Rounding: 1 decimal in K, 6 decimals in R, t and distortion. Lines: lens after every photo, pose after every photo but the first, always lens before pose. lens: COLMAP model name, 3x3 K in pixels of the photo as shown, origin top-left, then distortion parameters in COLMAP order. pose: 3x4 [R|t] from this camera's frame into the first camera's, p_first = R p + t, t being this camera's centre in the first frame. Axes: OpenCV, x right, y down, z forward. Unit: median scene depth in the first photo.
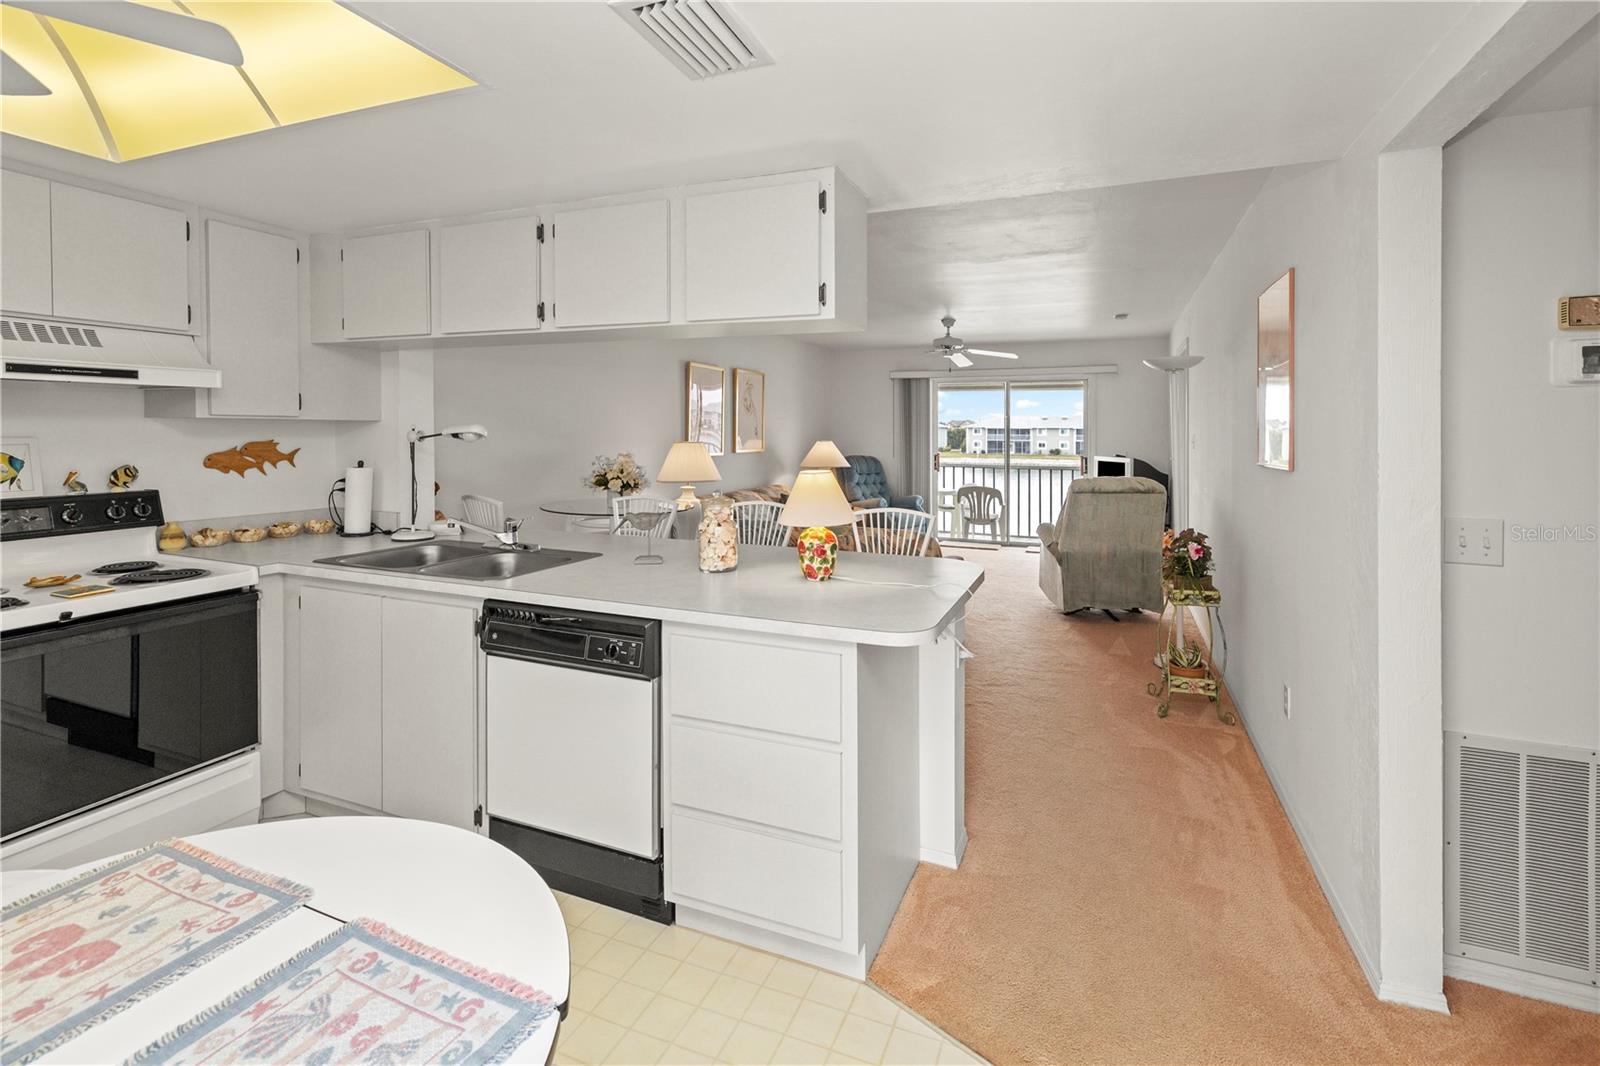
lens RADIAL K [[726.3, 0, 818.6], [0, 726.3, 438.6], [0, 0, 1]] dist [0.005485, 0.000456]
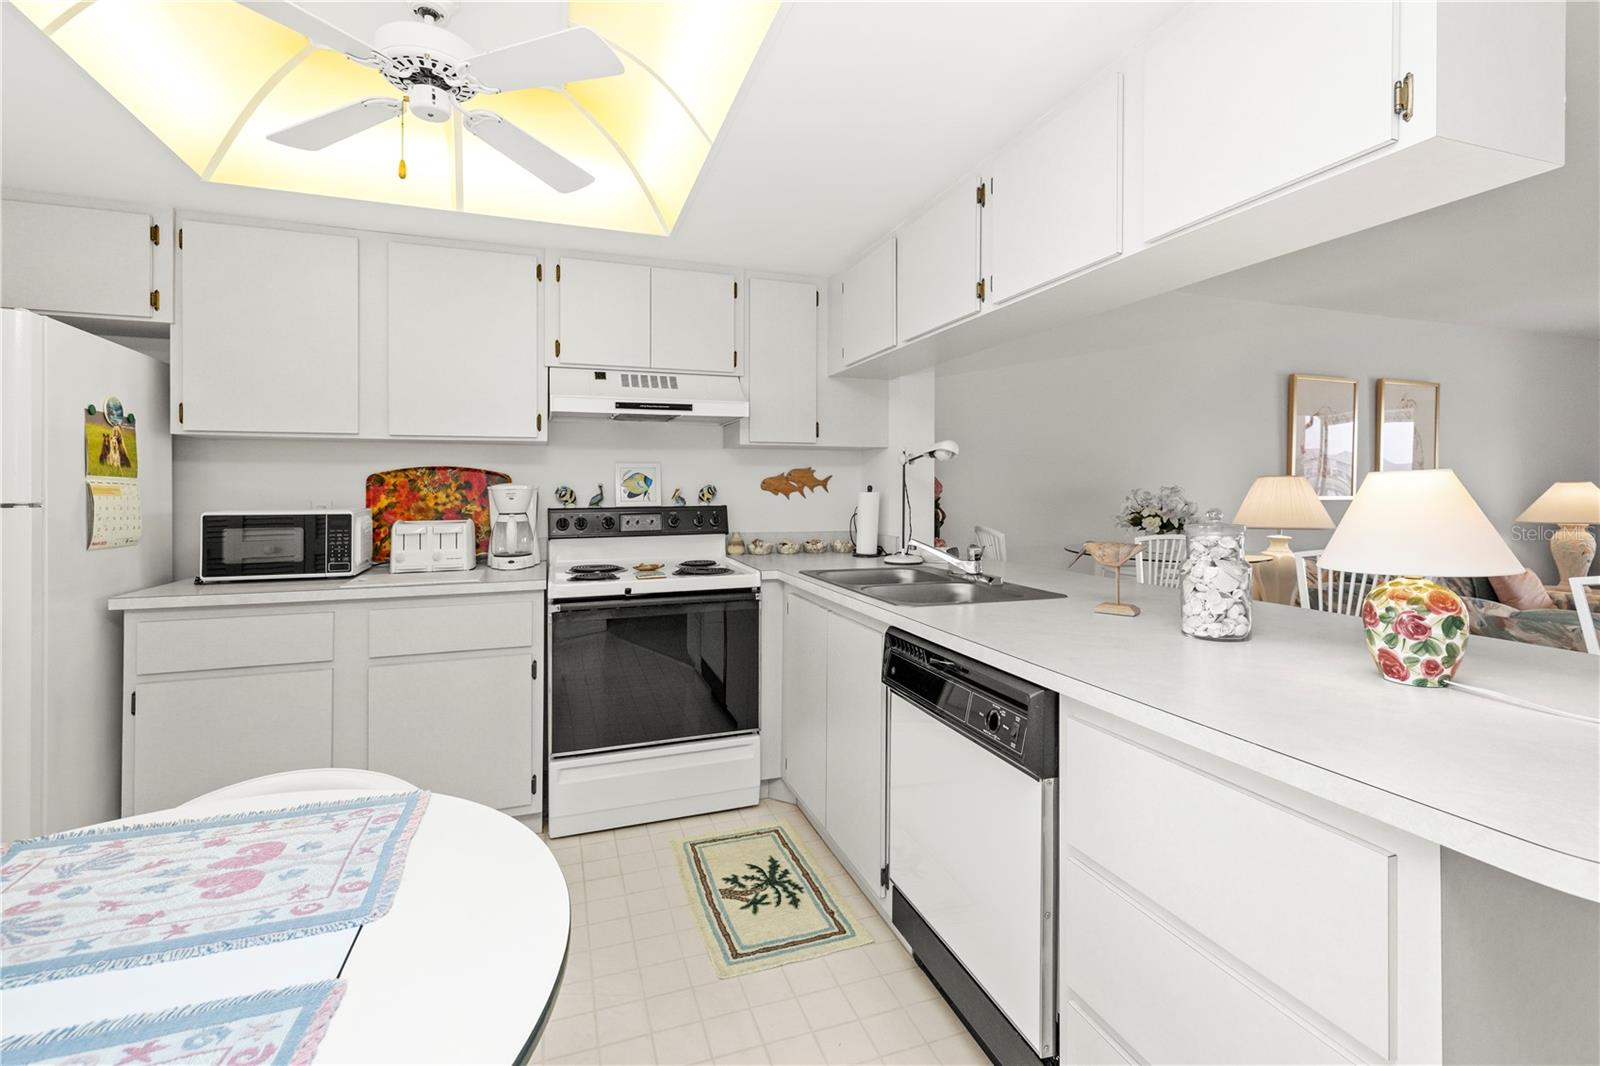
lens RADIAL K [[700.5, 0, 797.5], [0, 700.5, 484.3], [0, 0, 1]] dist [0.007890, -0.000165]
pose [[0.657525, -0.012837, -0.753324, 0.074382], [-0.002658, 0.999809, -0.019358, 0.054697], [0.753428, 0.014731, 0.657365, 0.289227]]
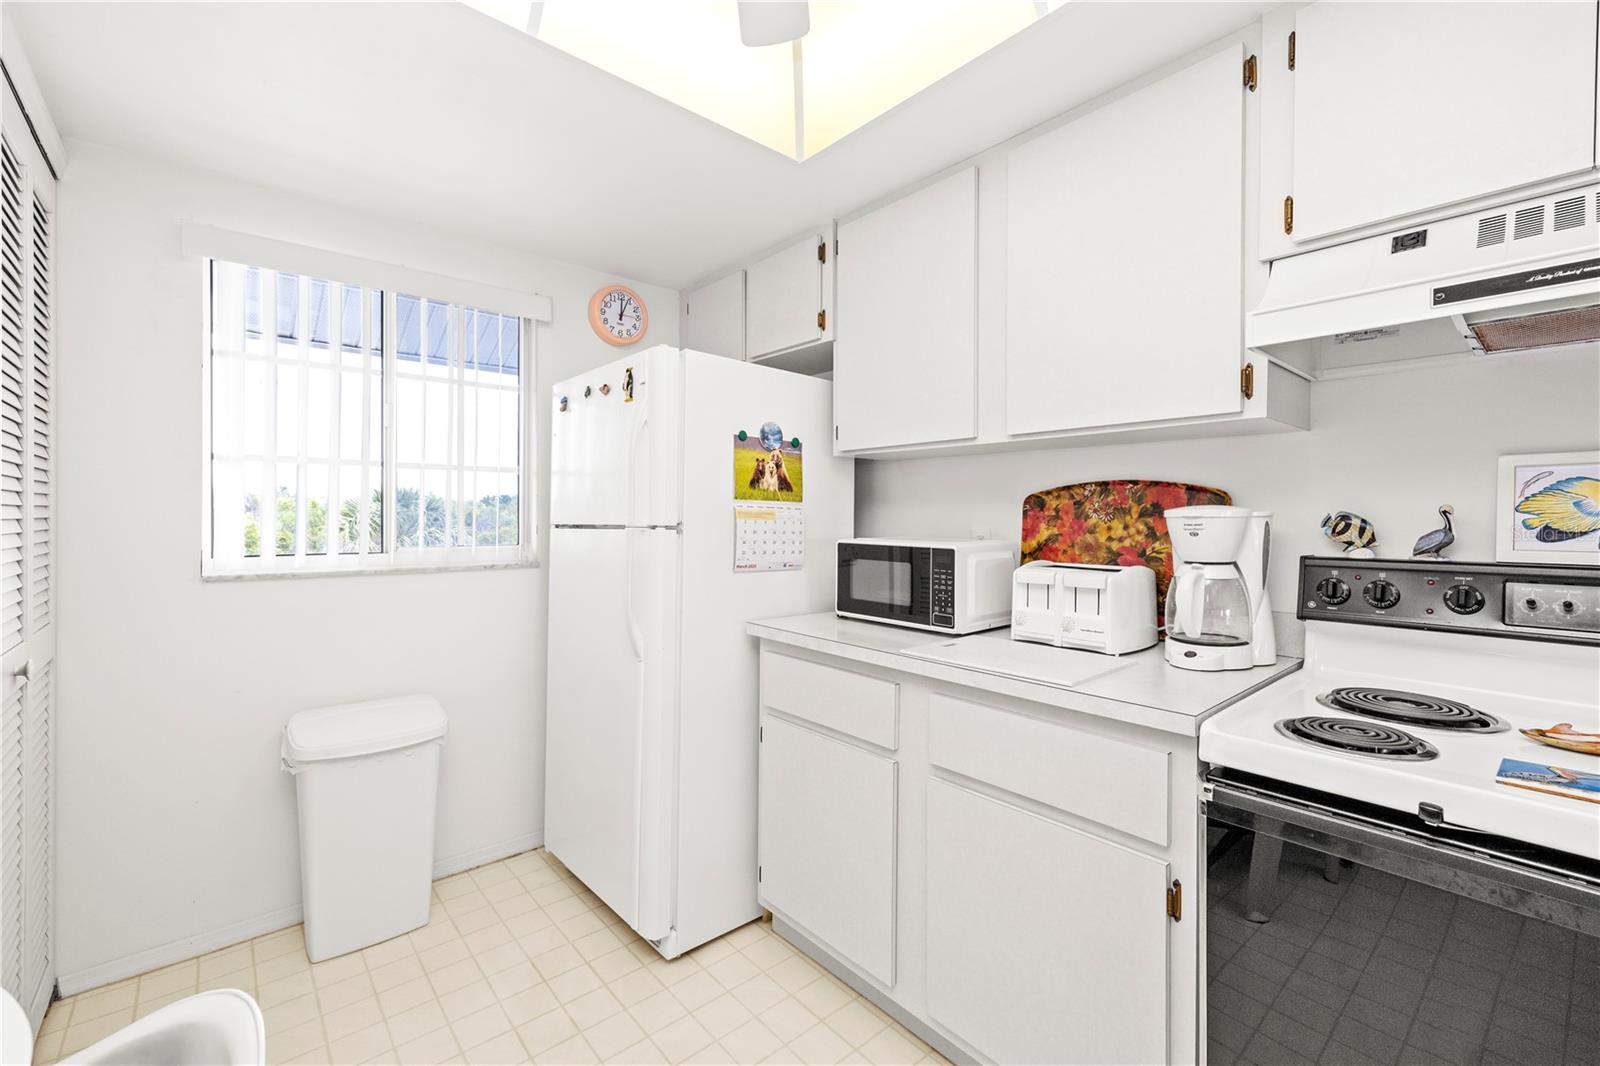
lens RADIAL K [[678.4, 0, 796.2], [0, 678.4, 516.5], [0, 0, 1]] dist [0.002931, 0.000307]
pose [[-0.462821, -0.008740, -0.886408, -0.342249], [-0.020429, 0.999791, 0.000809, 0.049430], [0.886216, 0.018483, -0.462903, 0.600818]]
